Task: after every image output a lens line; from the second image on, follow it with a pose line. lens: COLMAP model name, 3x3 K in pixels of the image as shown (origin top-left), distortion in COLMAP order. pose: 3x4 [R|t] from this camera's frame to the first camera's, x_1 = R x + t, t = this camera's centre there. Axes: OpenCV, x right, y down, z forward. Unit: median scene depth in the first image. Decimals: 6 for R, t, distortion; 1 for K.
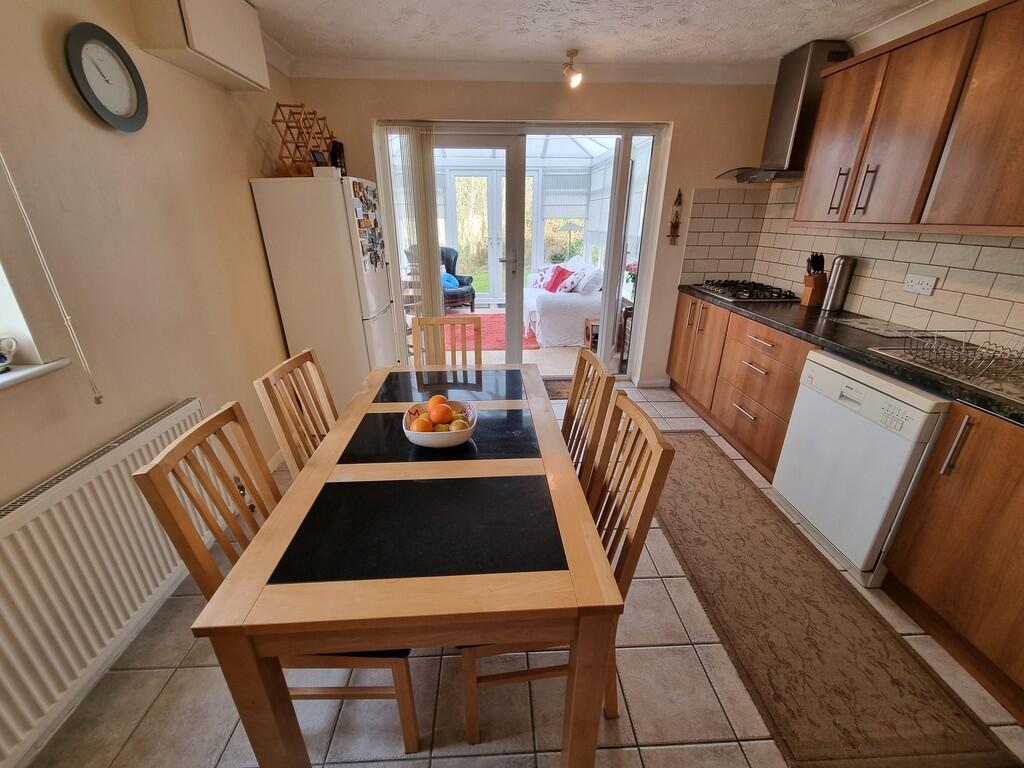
lens RADIAL K [[420.5, 0, 511.0], [0, 420.5, 387.5], [0, 0, 1]] dist [0.017535, -0.010660]
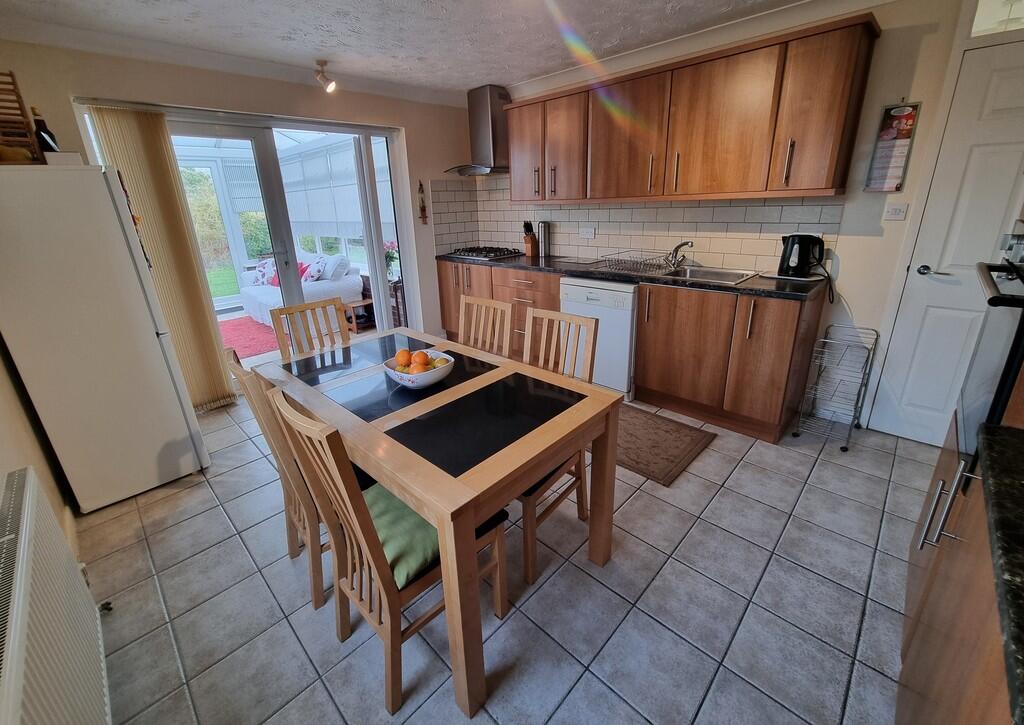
lens RADIAL K [[424.2, 0, 511.2], [0, 424.2, 341.0], [0, 0, 1]] dist [-0.000105, -0.000249]
pose [[0.725764, -0.243641, 0.643355, -0.394193], [0.294511, 0.955193, 0.029500, 0.028410], [-0.621716, 0.168066, 0.764999, -0.047381]]
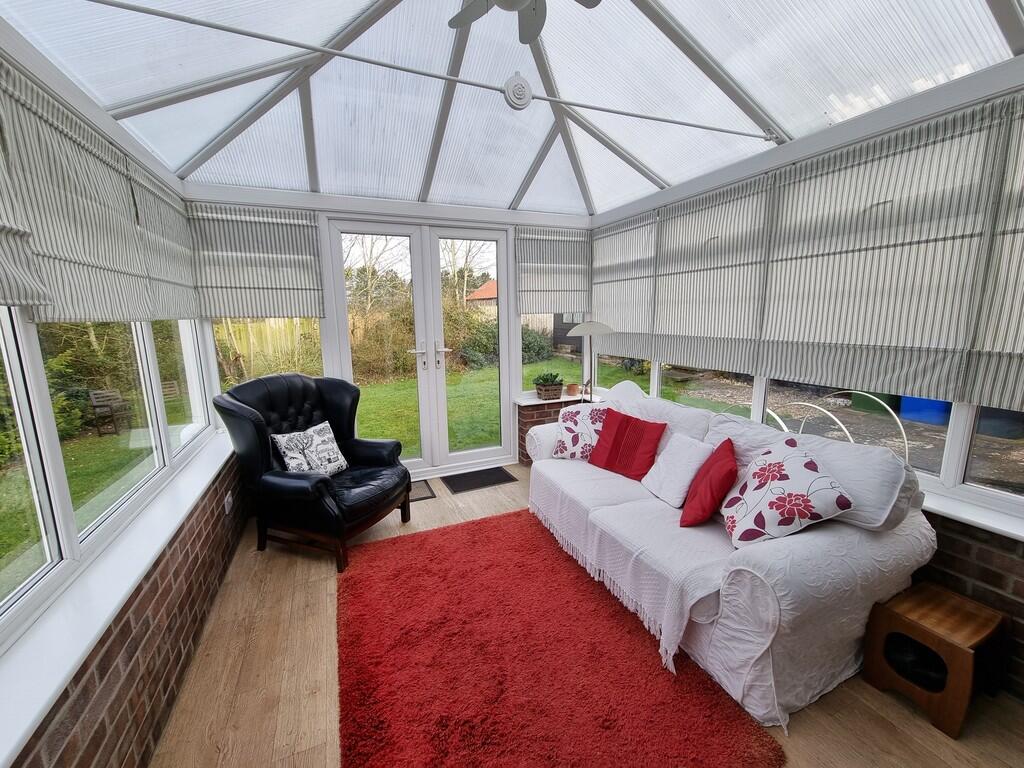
lens RADIAL K [[420.5, 0, 511.0], [0, 420.5, 387.5], [0, 0, 1]] dist [0.017535, -0.010660]
pose [[0.935449, -0.077852, 0.344783, -0.339680], [0.148418, 0.971799, -0.183248, -0.574941], [-0.320793, 0.222591, 0.920622, 1.433377]]
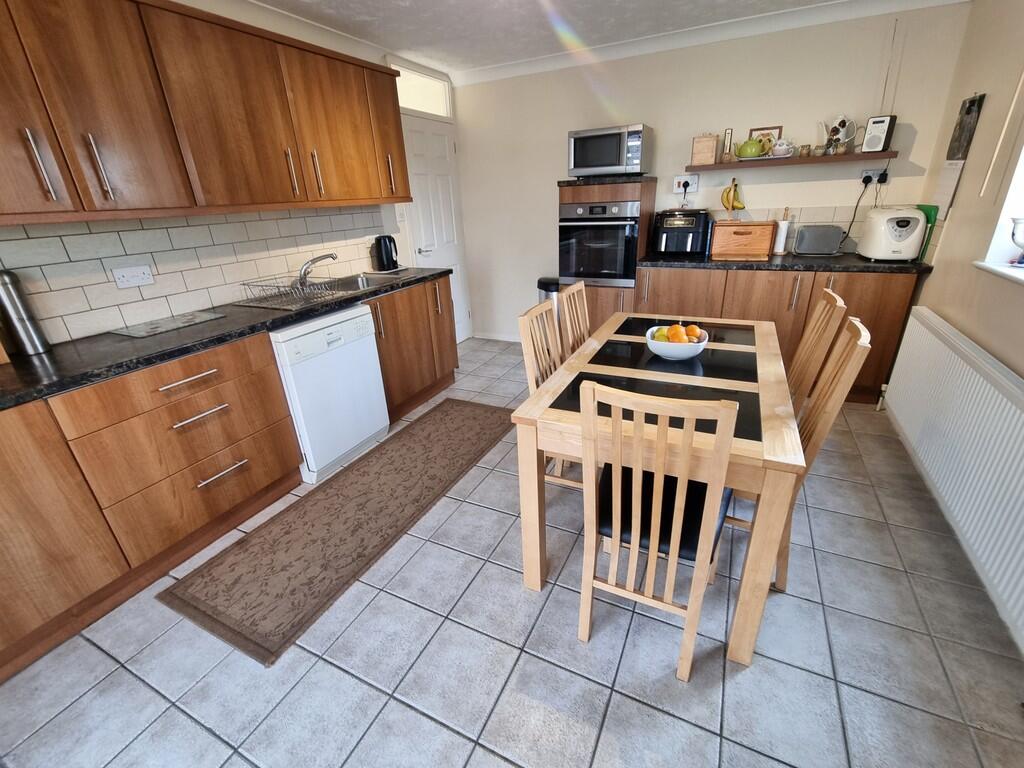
lens RADIAL K [[441.1, 0, 512.0], [0, 441.1, 384.0], [0, 0, 1]] dist [-0.001931, -0.000177]
pose [[-0.874952, -0.155089, 0.458701, -0.194378], [0.221982, 0.713430, 0.664636, -0.438060], [-0.430329, 0.683348, -0.589790, 1.127090]]
